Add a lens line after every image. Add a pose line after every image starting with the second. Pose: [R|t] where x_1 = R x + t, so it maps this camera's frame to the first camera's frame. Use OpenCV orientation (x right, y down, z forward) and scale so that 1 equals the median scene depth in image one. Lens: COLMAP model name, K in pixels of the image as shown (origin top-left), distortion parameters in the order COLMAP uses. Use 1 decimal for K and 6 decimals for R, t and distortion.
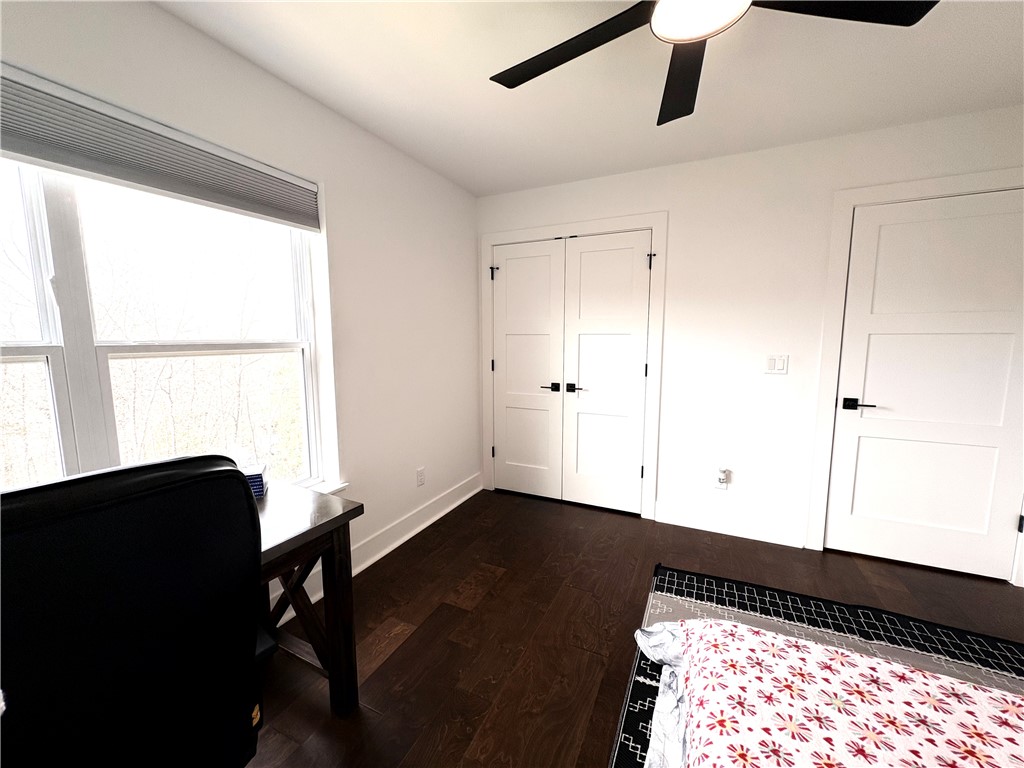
lens RADIAL K [[406.4, 0, 512.0], [0, 406.4, 384.0], [0, 0, 1]] dist [-0.000299, 0.000267]
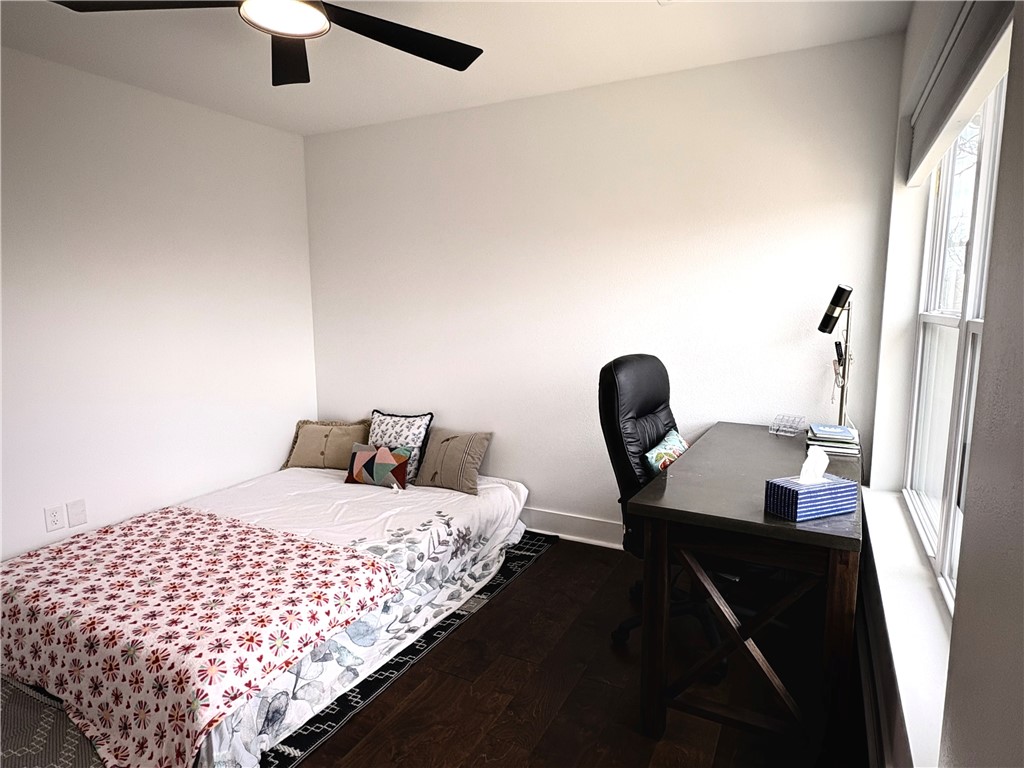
lens RADIAL K [[595.7, 0, 512.0], [0, 595.7, 384.0], [0, 0, 1]] dist [0.002413, 0.000432]
pose [[-0.999597, 0.003041, 0.028211, -0.167245], [0.009959, 0.968581, 0.248500, -0.304433], [-0.026569, 0.248681, -0.968221, 2.411667]]
